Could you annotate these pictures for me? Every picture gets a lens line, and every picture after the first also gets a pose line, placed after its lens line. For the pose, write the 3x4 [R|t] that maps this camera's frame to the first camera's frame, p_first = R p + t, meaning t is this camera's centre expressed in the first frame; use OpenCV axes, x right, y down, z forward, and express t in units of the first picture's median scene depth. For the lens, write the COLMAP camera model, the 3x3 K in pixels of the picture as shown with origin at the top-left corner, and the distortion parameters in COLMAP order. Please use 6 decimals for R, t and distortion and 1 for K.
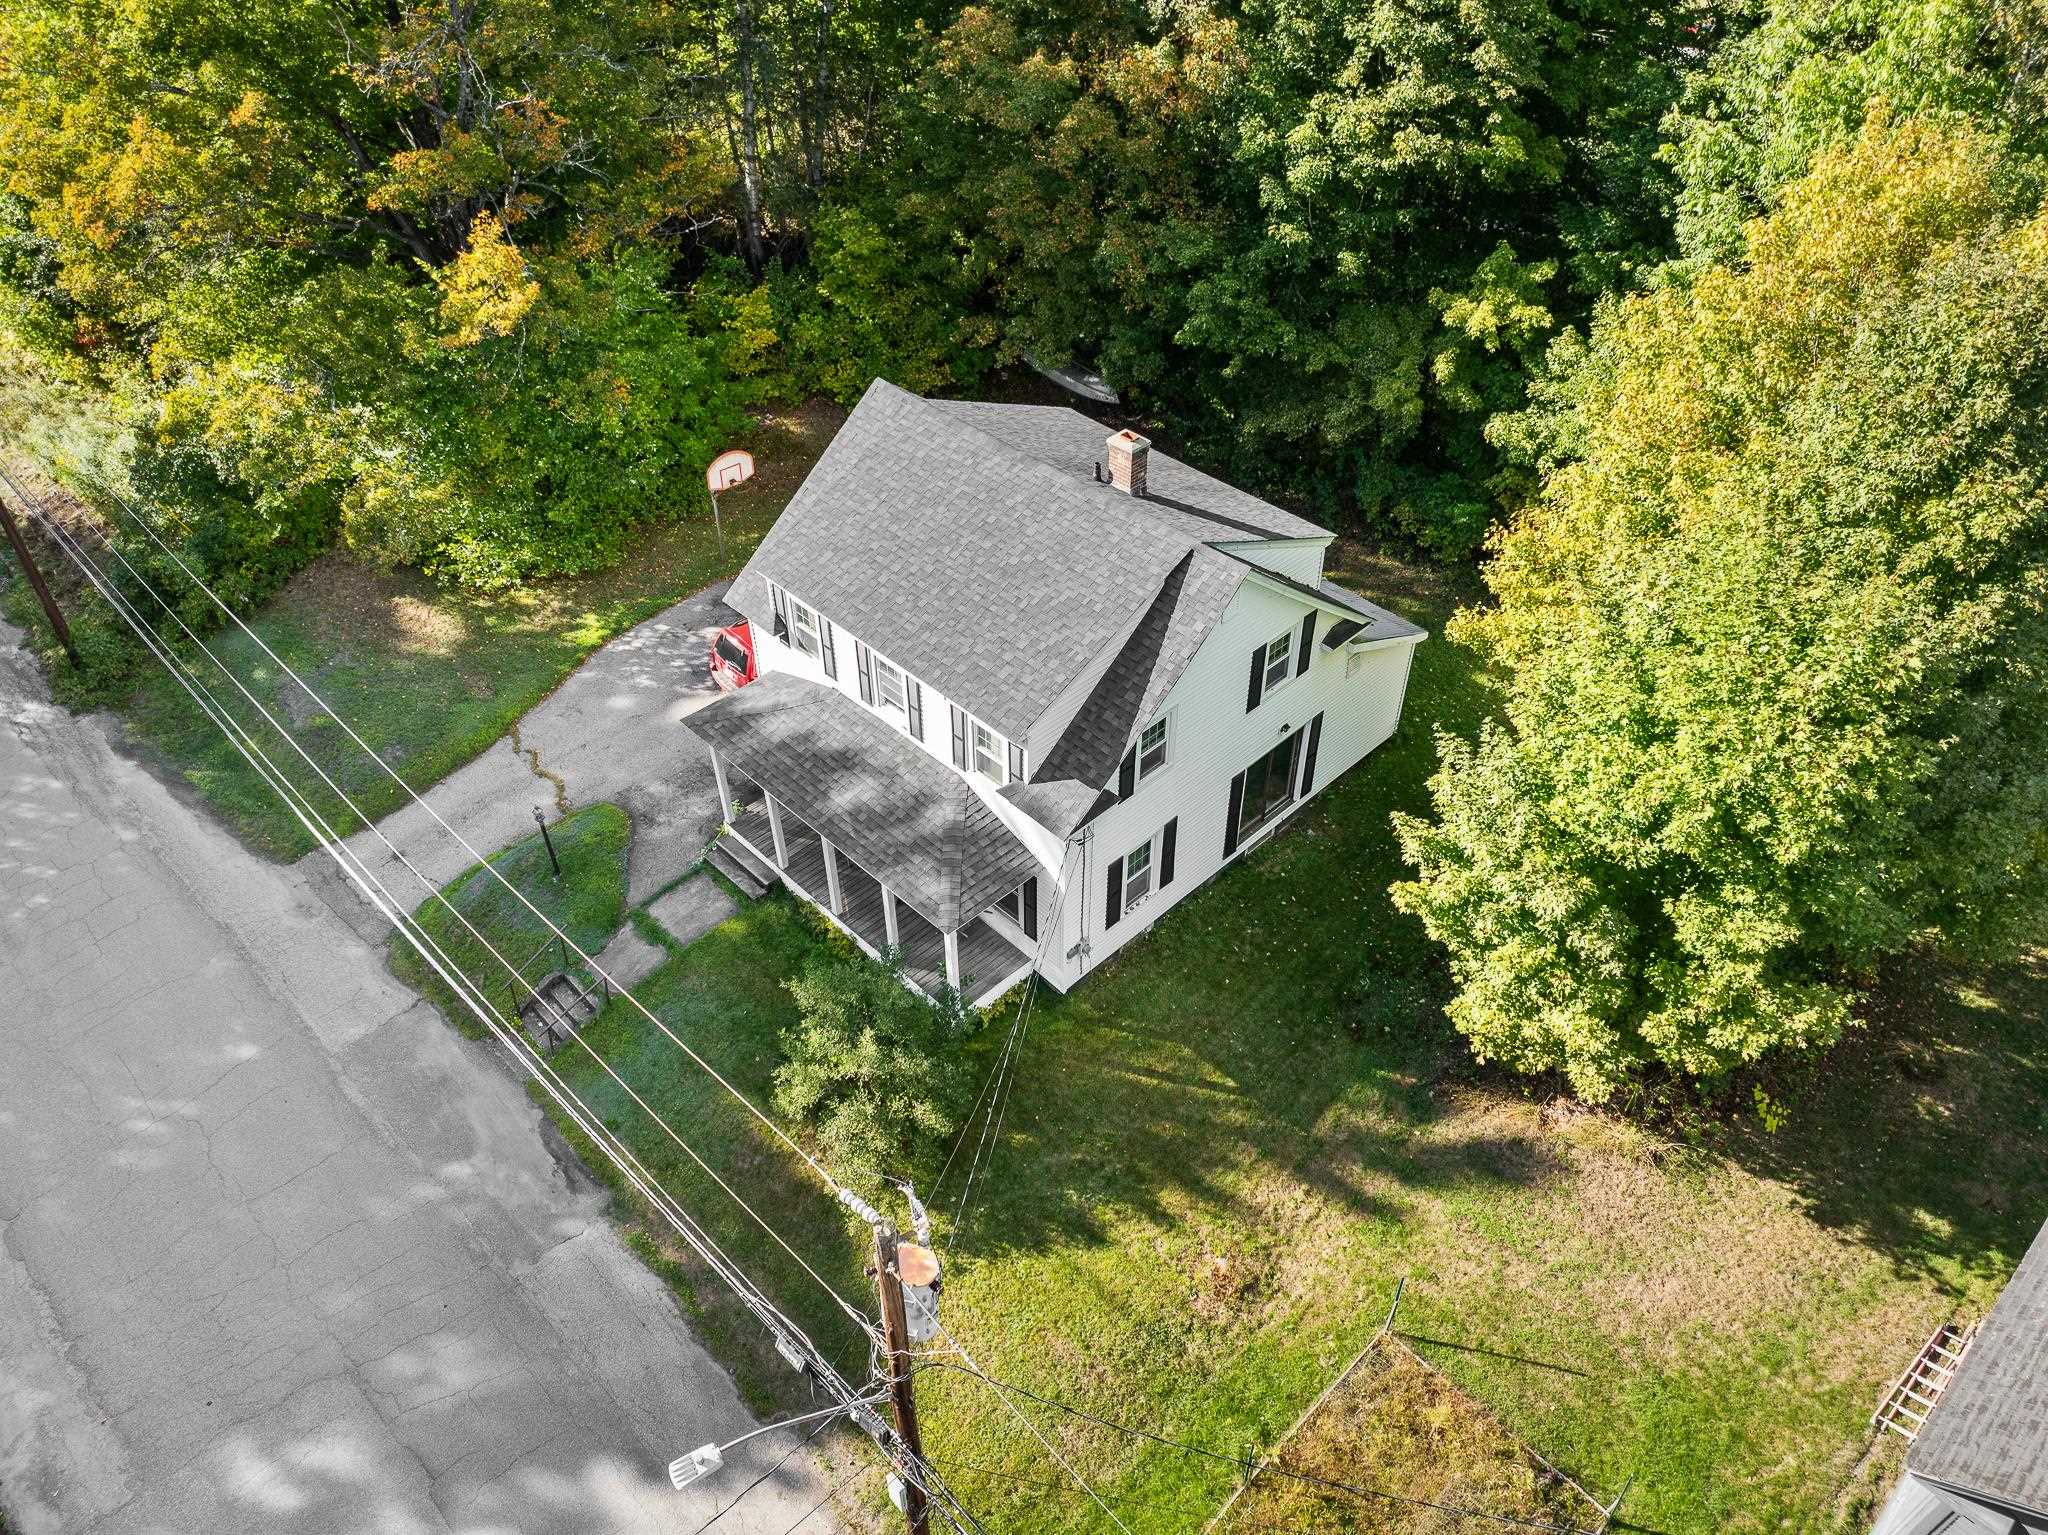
lens RADIAL K [[1463.2, 0, 1032.4], [0, 1463.2, 760.3], [0, 0, 1]] dist [-0.036721, -0.000999]
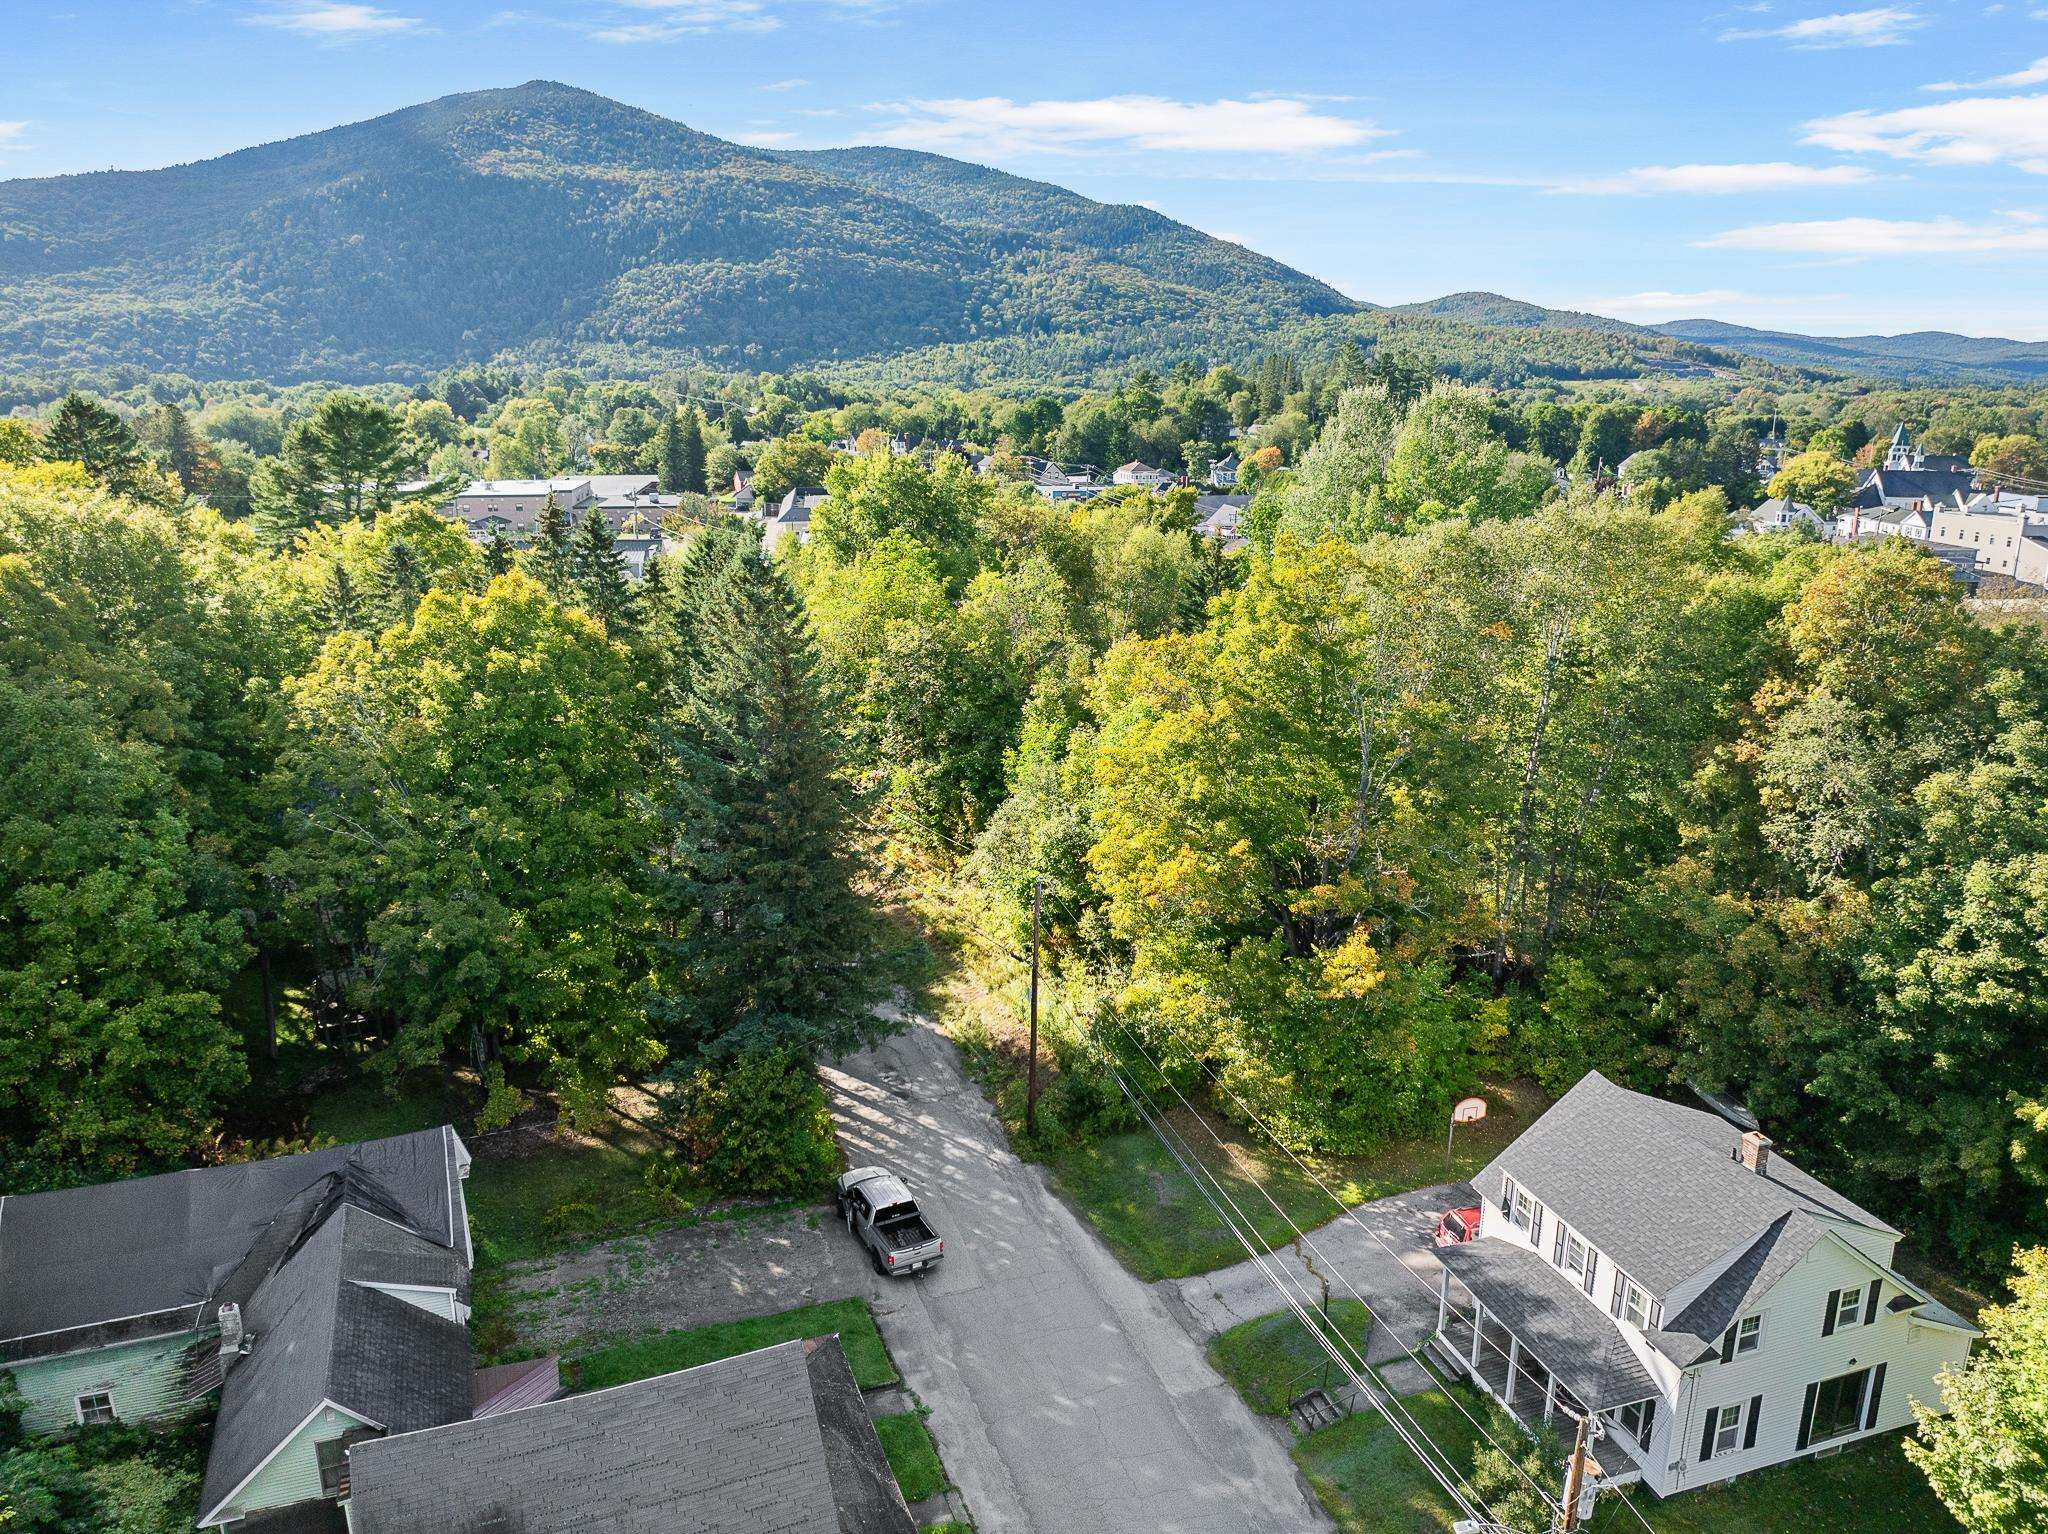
lens RADIAL K [[1458.2, 0, 1033.3], [0, 1458.2, 755.6], [0, 0, 1]] dist [-0.040580, 0.007232]
pose [[0.894319, 0.121531, -0.430609, -0.012323], [-0.300049, 0.876826, -0.375695, 0.204411], [0.331910, 0.465195, 0.820627, -0.629553]]
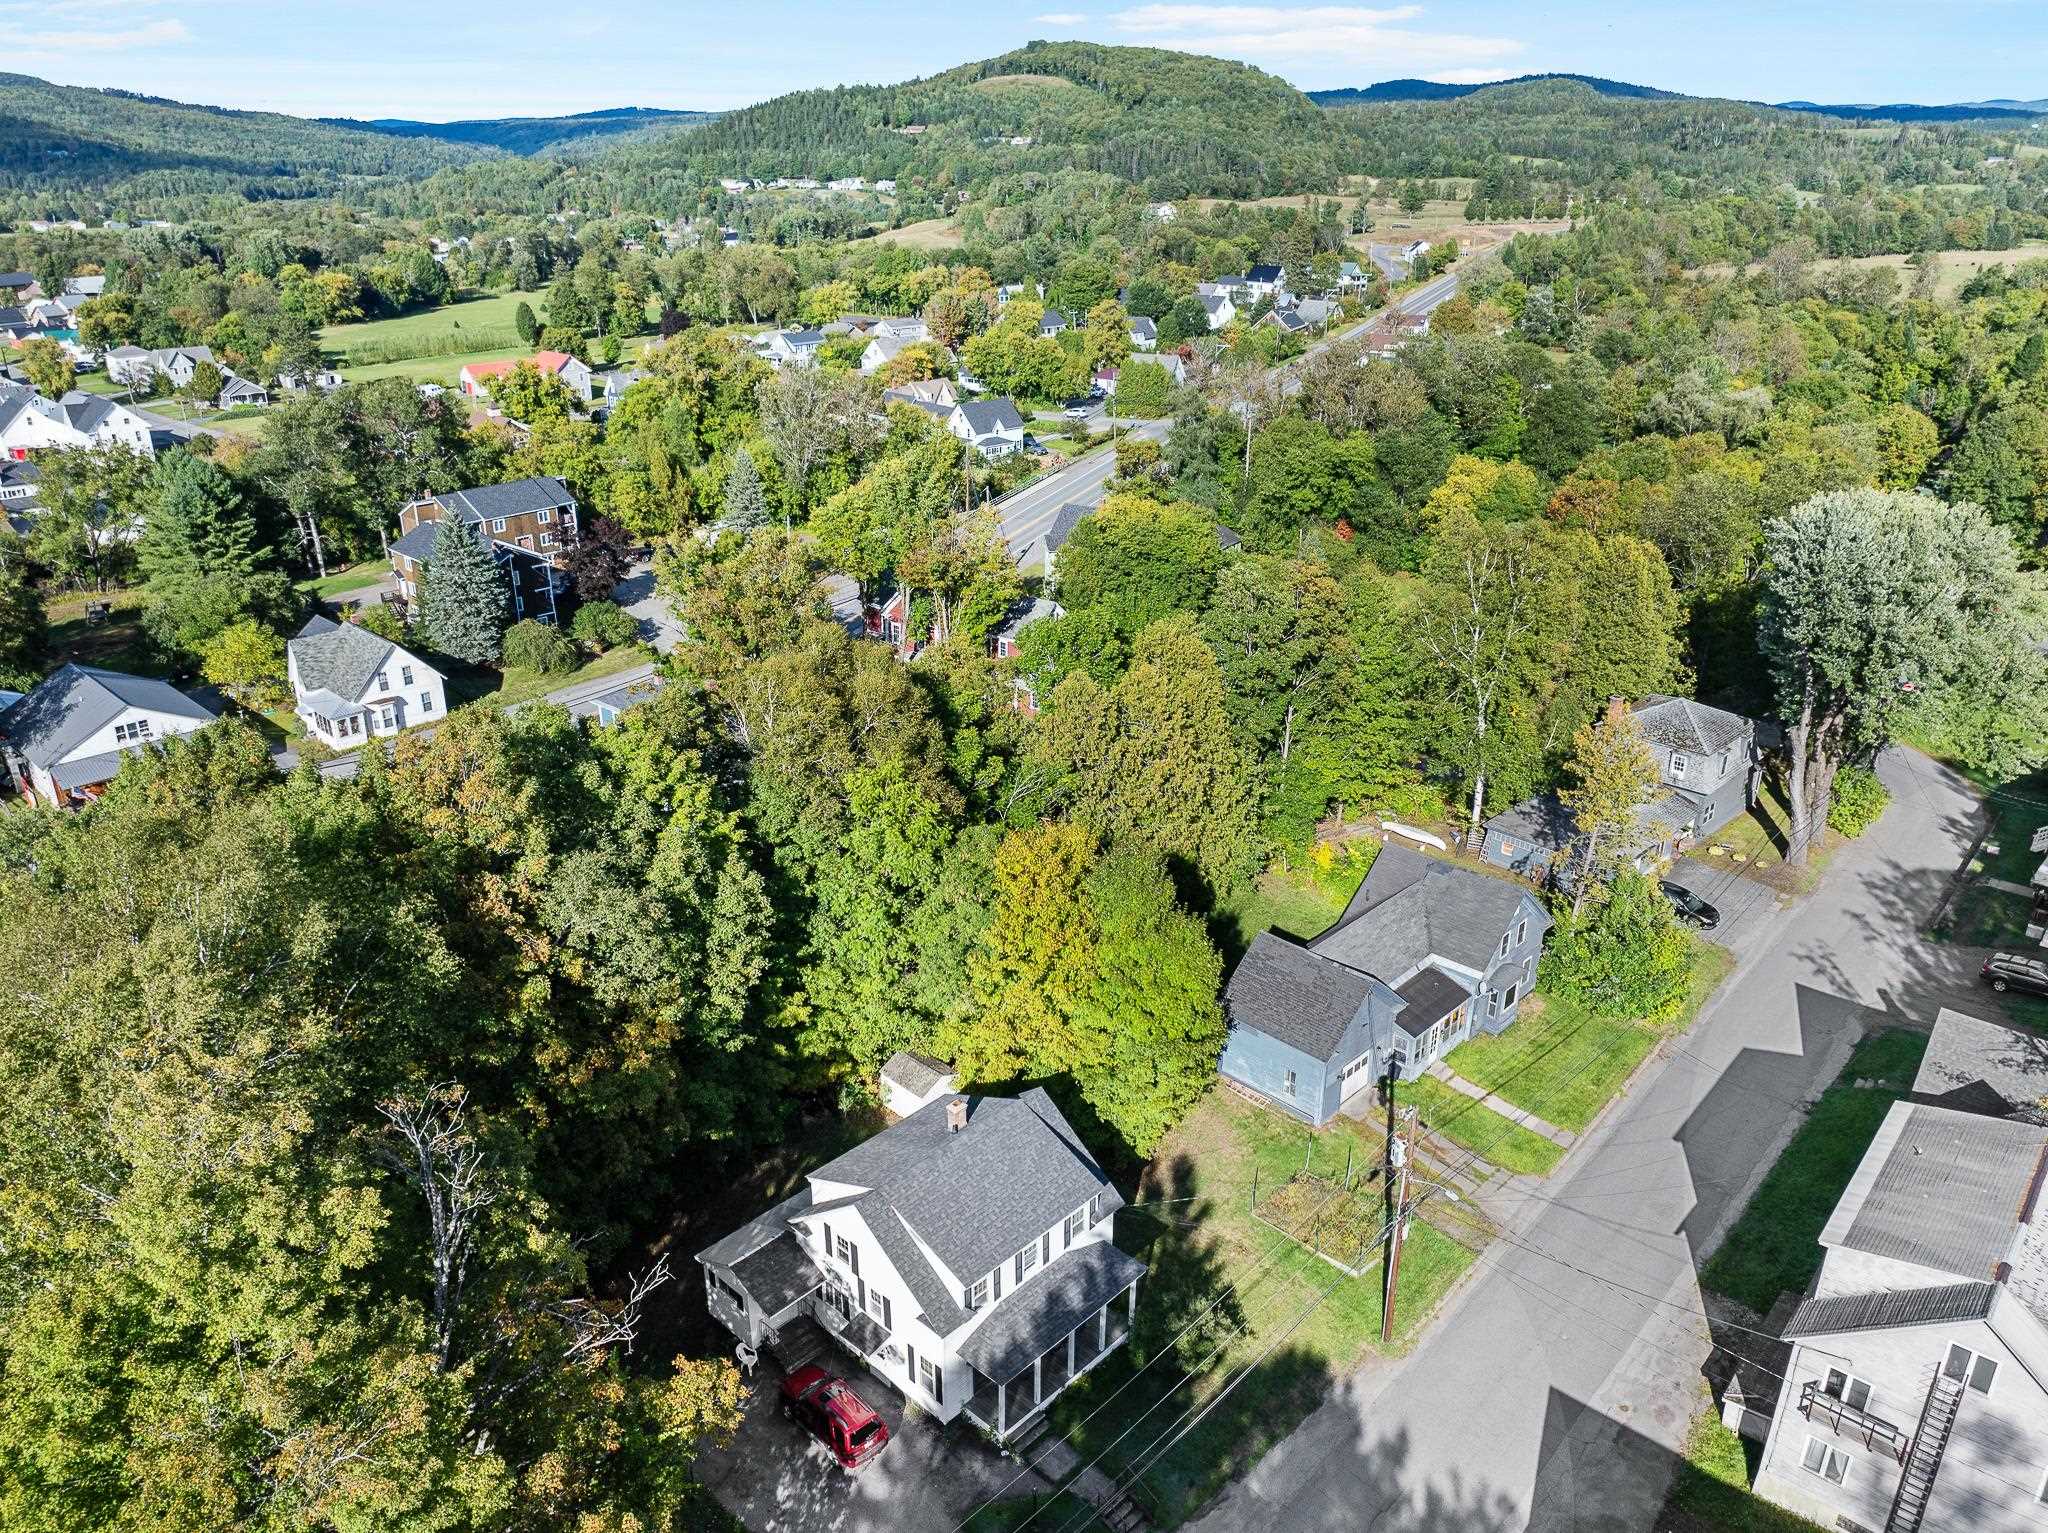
lens RADIAL K [[1475.5, 0, 1034.4], [0, 1475.5, 755.7], [0, 0, 1]] dist [-0.038691, 0.003074]
pose [[-0.035452, -0.373800, 0.926832, -1.435647], [0.661457, 0.686428, 0.302144, -0.947861], [-0.749145, 0.623771, 0.222917, 0.110008]]
